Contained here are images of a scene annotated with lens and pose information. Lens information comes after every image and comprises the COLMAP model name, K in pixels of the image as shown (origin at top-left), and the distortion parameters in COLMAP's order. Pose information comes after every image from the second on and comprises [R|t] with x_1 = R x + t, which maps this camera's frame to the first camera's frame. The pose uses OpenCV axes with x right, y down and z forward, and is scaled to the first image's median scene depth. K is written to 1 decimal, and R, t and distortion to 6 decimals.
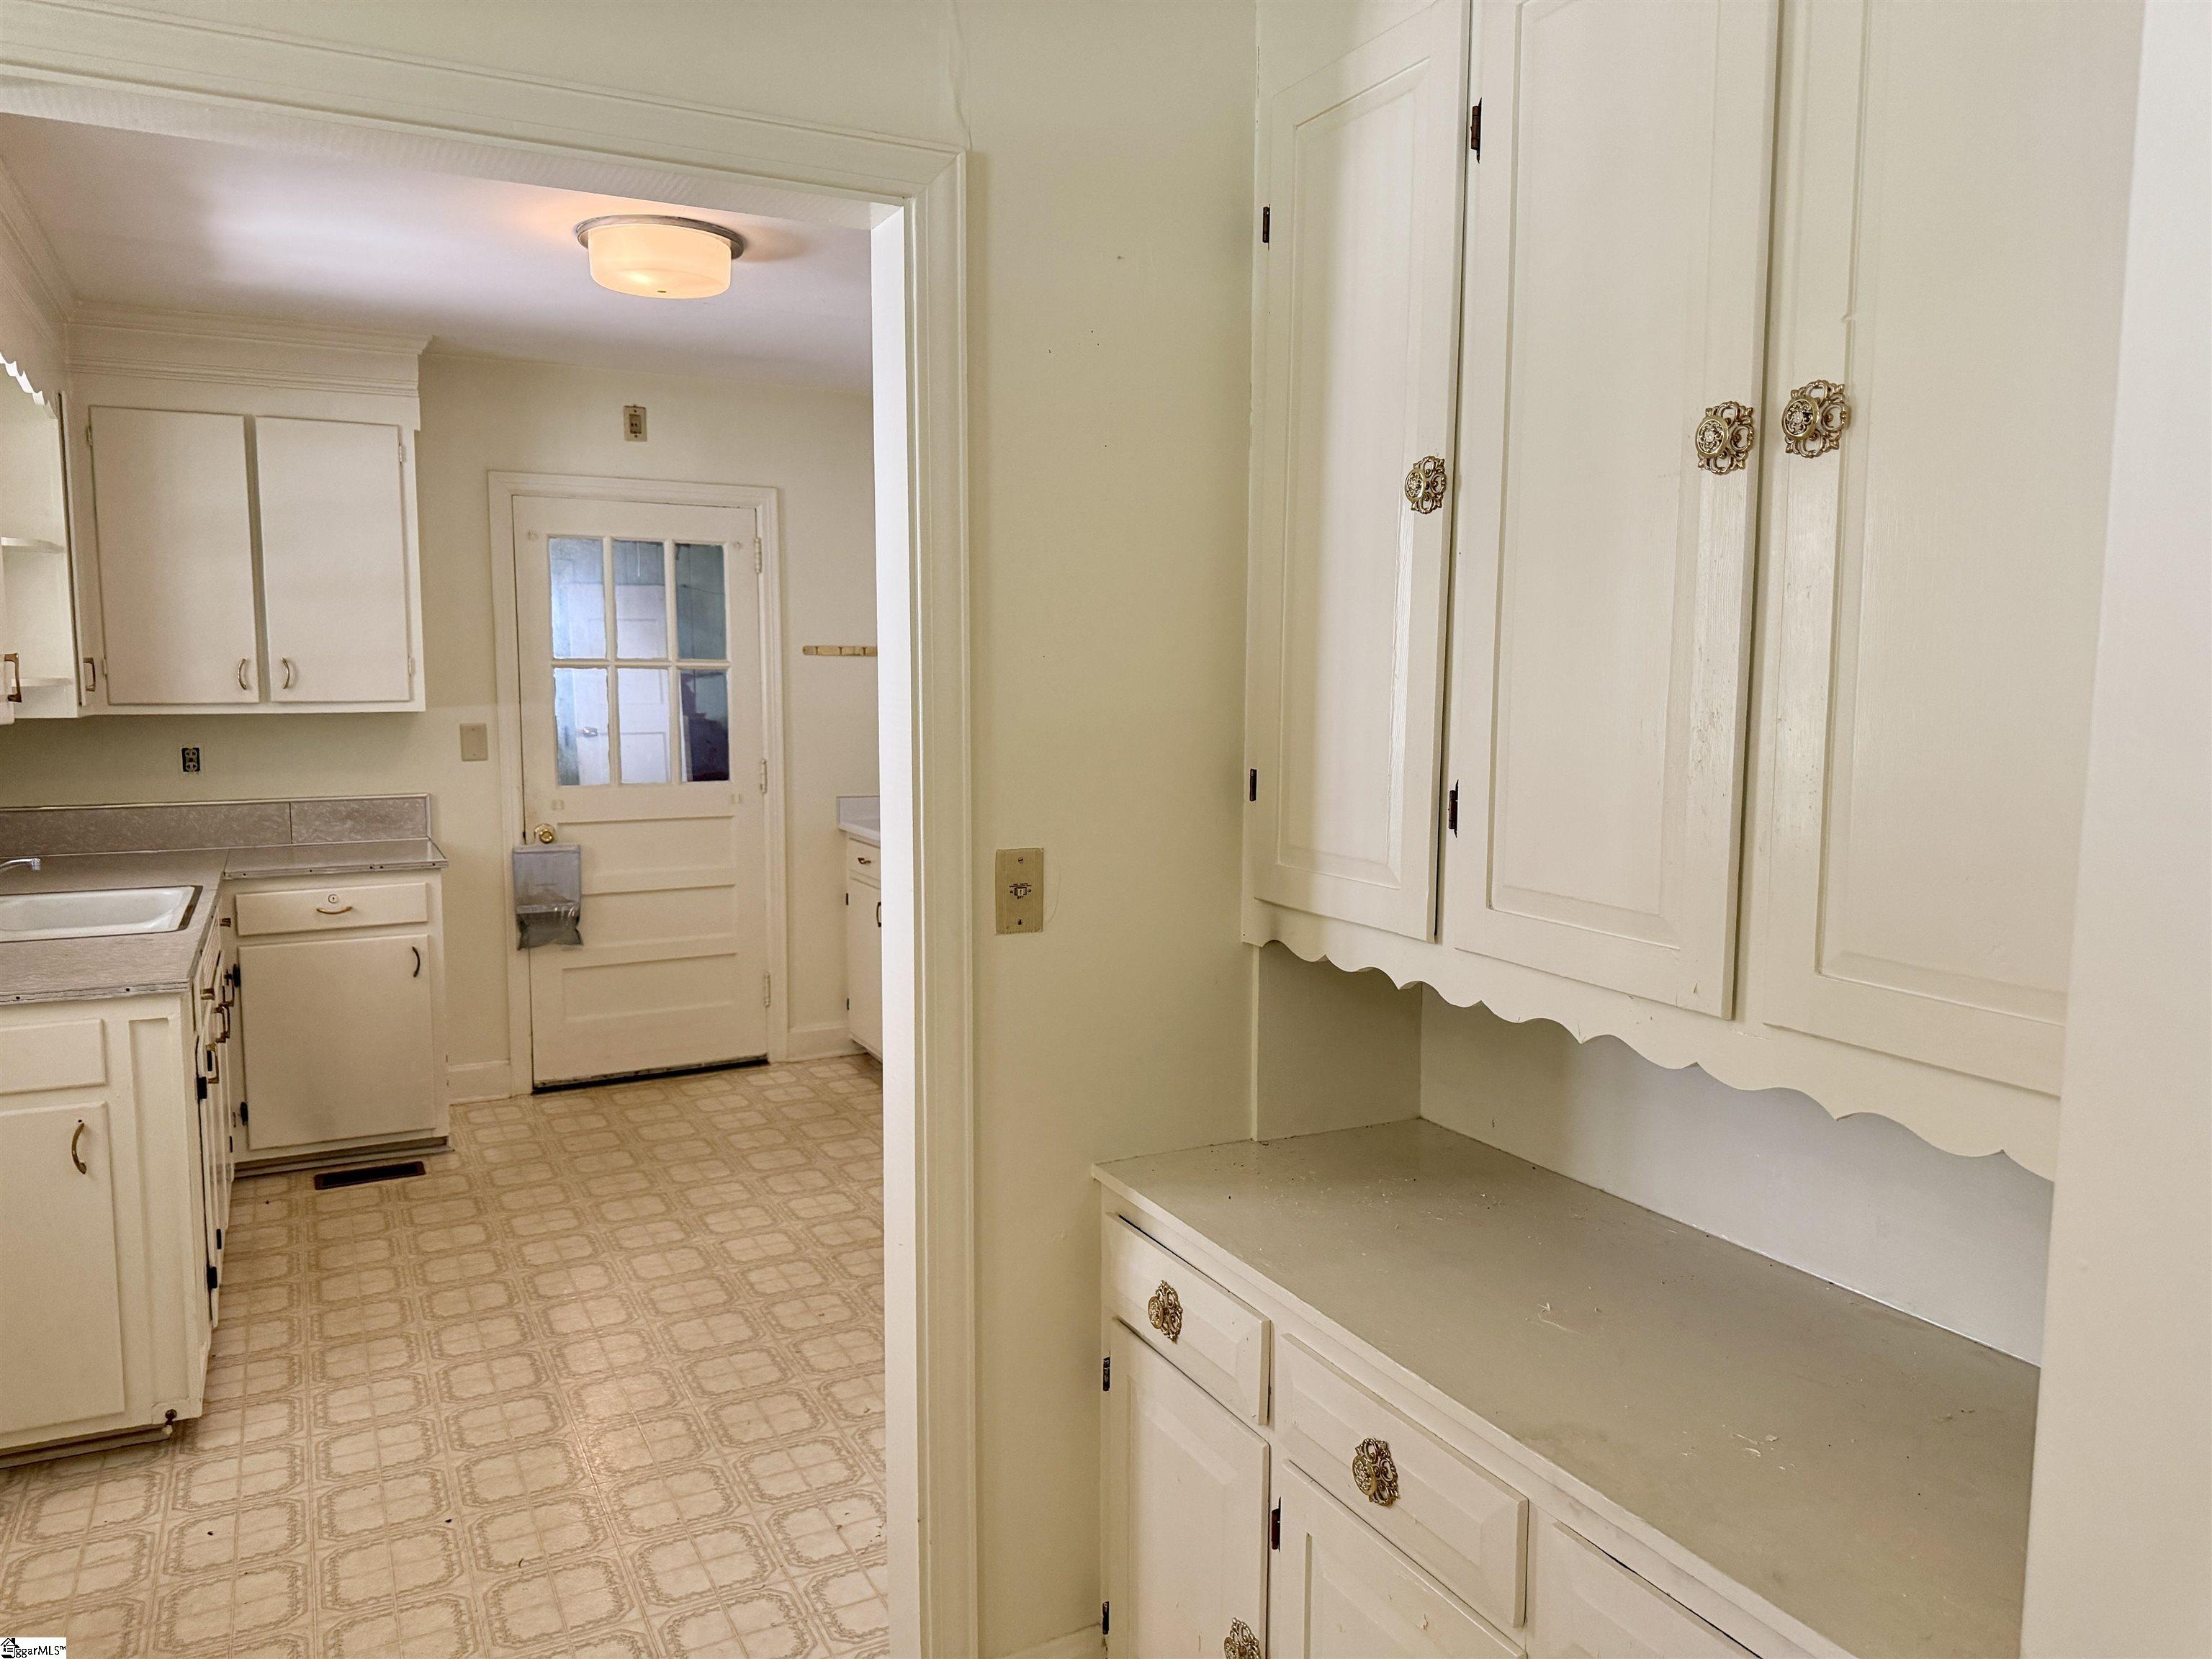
lens RADIAL K [[1574.2, 0, 1147.6], [0, 1574.2, 826.0], [0, 0, 1]] dist [0.057418, -0.079416]
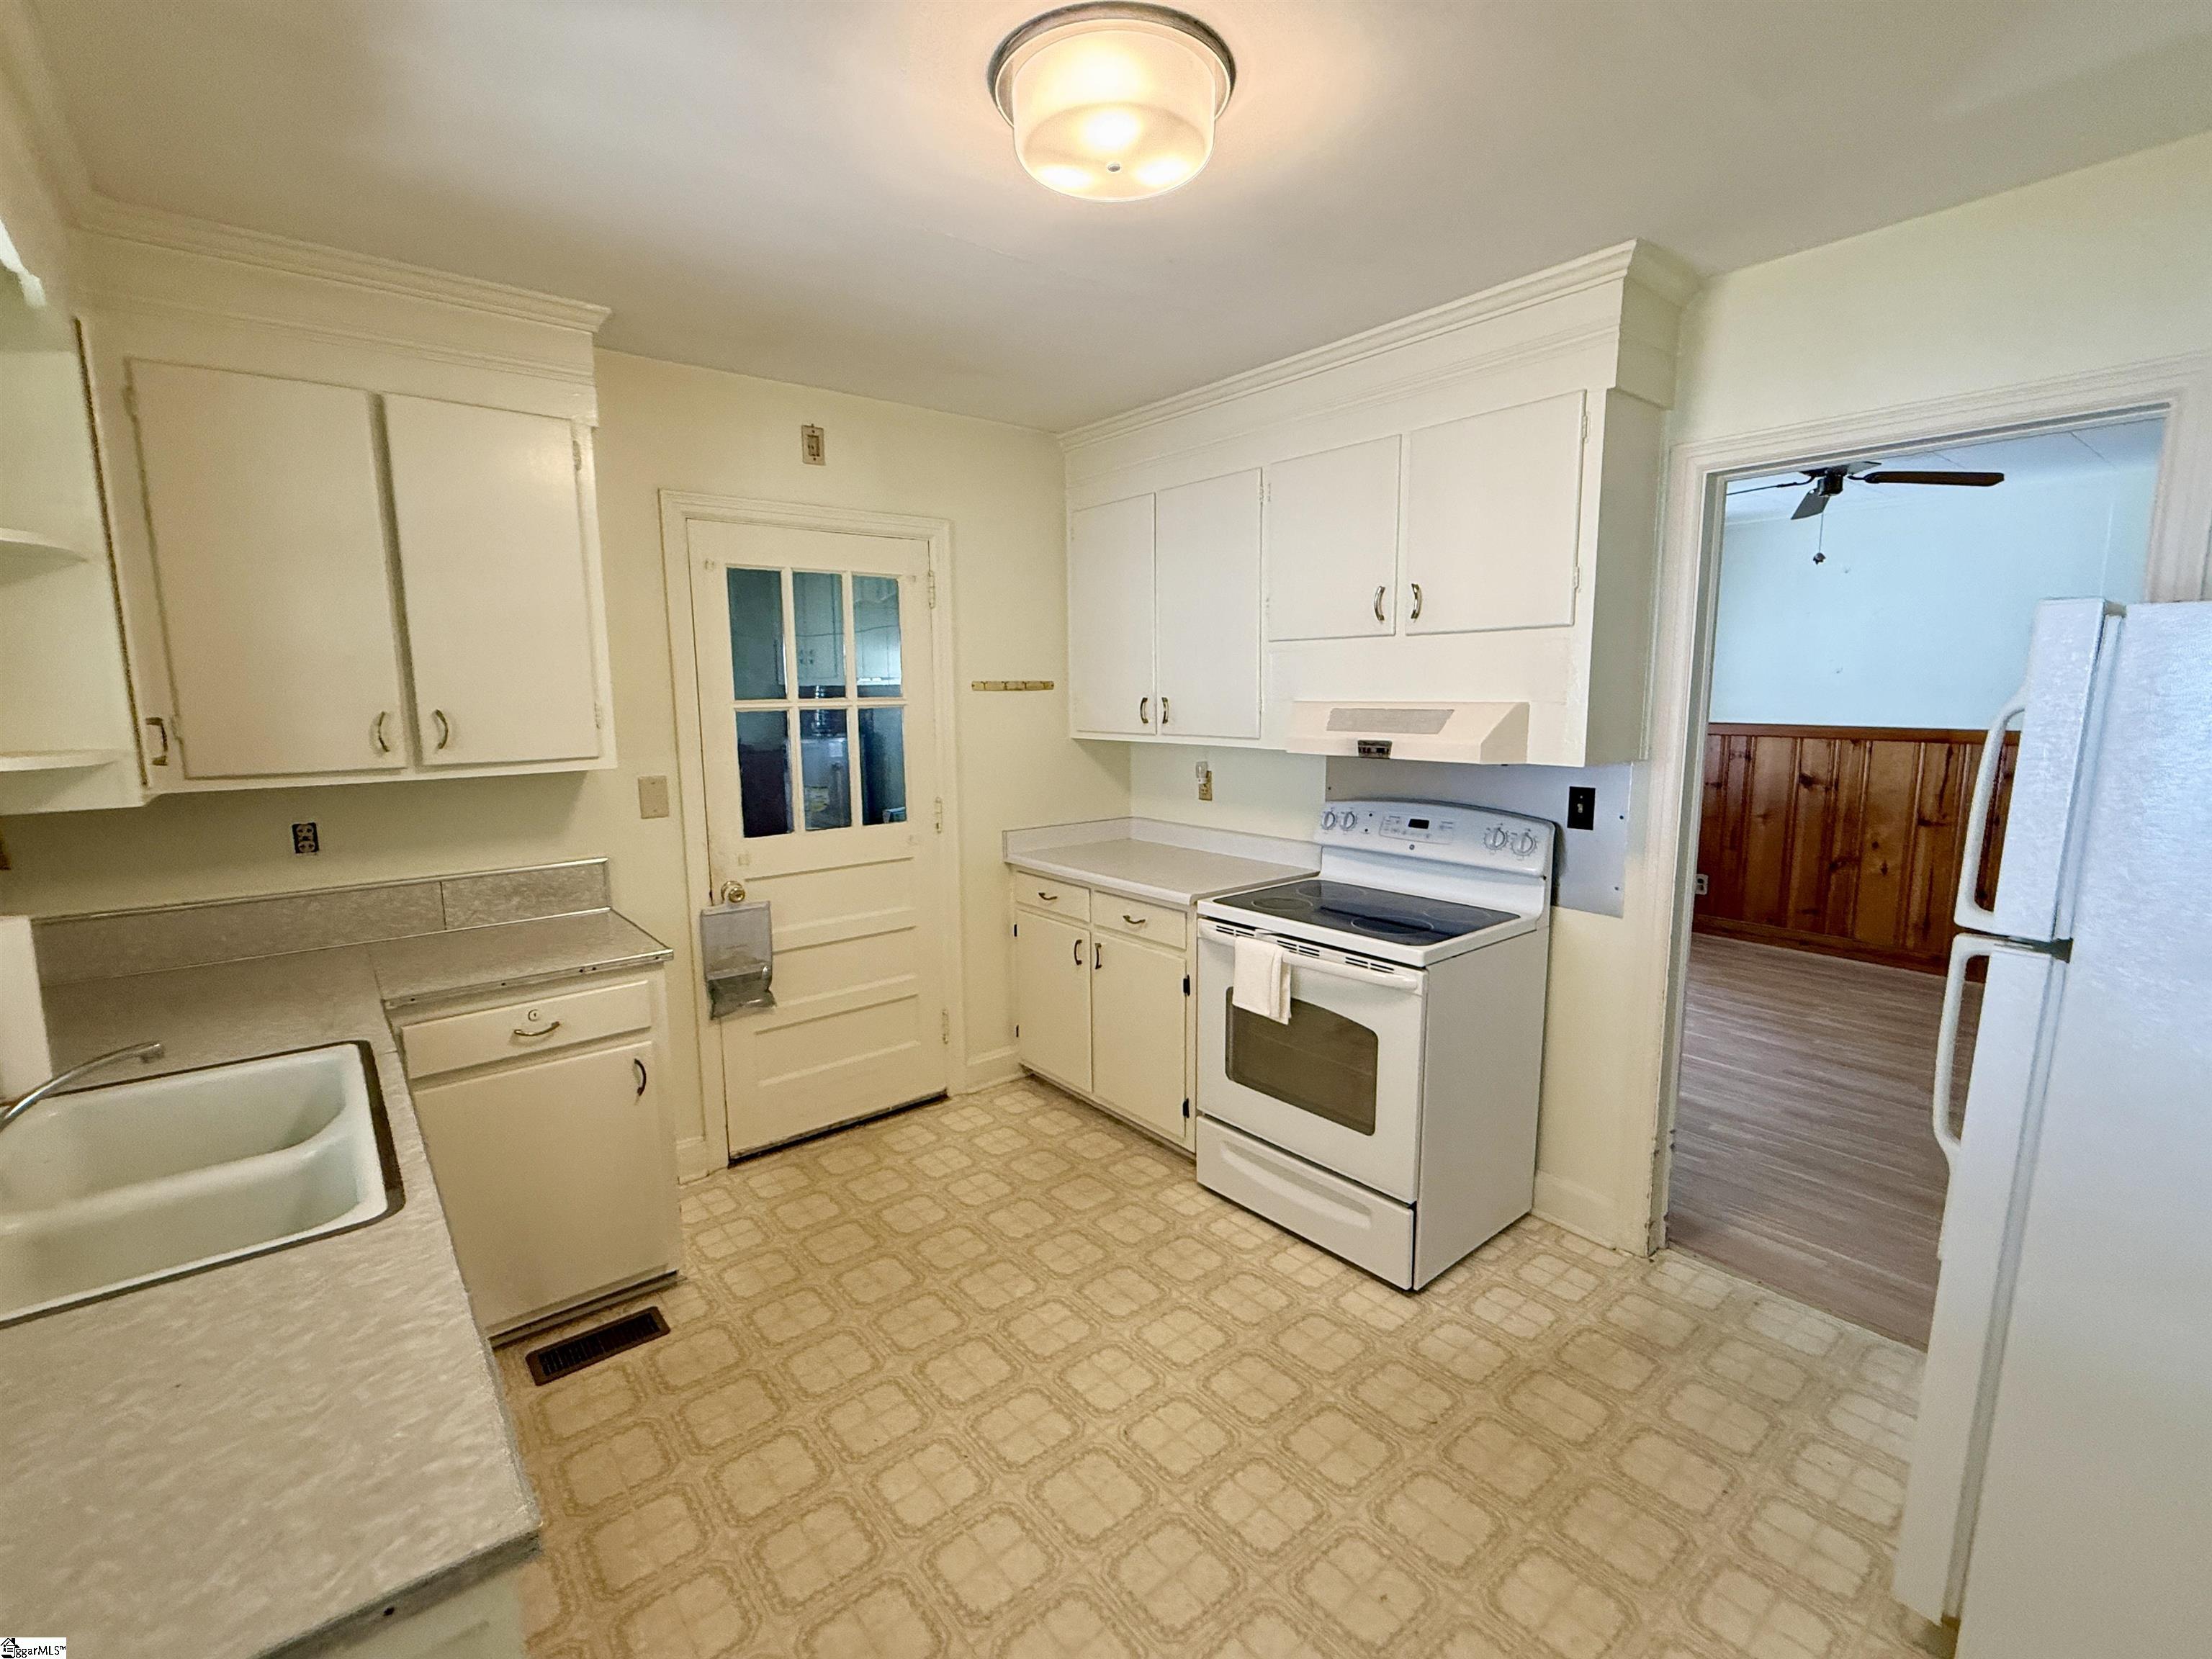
lens RADIAL K [[990.7, 0, 1113.2], [0, 990.7, 830.3], [0, 0, 1]] dist [-0.001255, -0.000074]
pose [[0.981169, -0.042514, 0.188415, -0.309513], [0.034722, 0.998407, 0.044466, -0.055914], [-0.190006, -0.037086, 0.981082, 0.452063]]
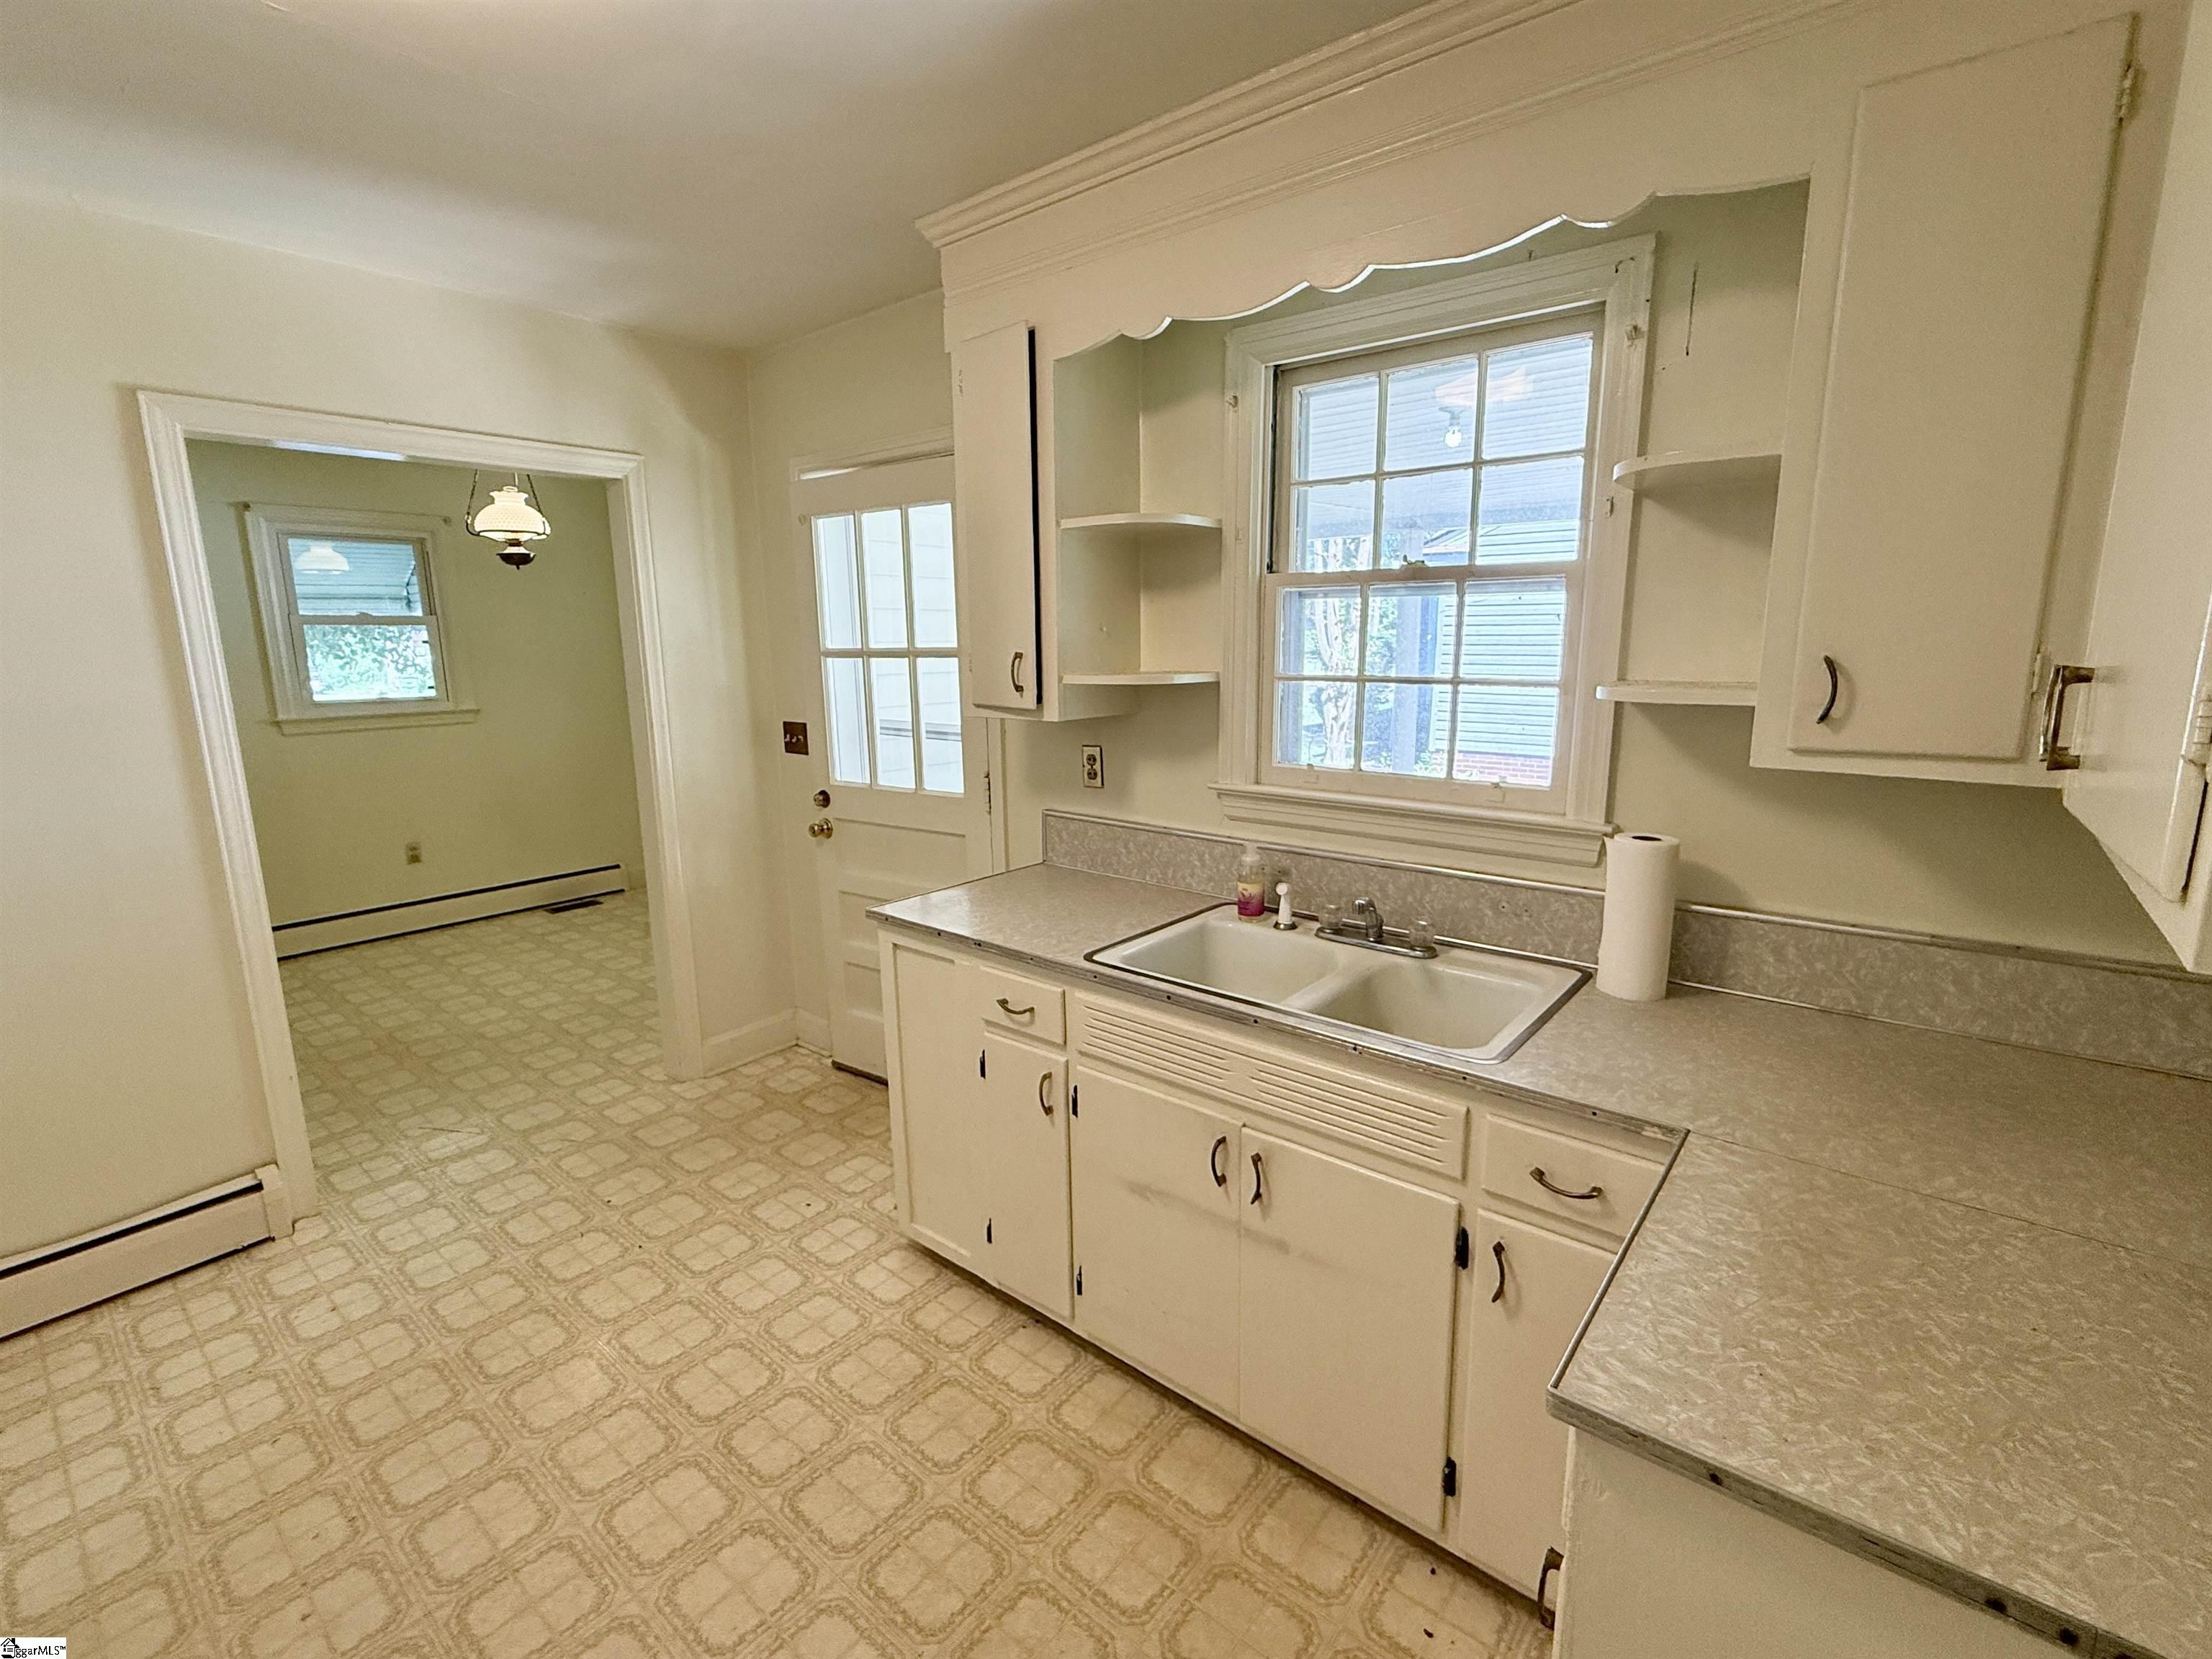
lens RADIAL K [[987.6, 0, 1106.7], [0, 987.6, 830.6], [0, 0, 1]] dist [-0.002381, 0.000217]
pose [[-0.927947, 0.075234, -0.365041, -0.309088], [-0.033435, 0.958664, 0.282570, -0.120911], [0.371210, 0.274415, -0.887073, 1.095793]]
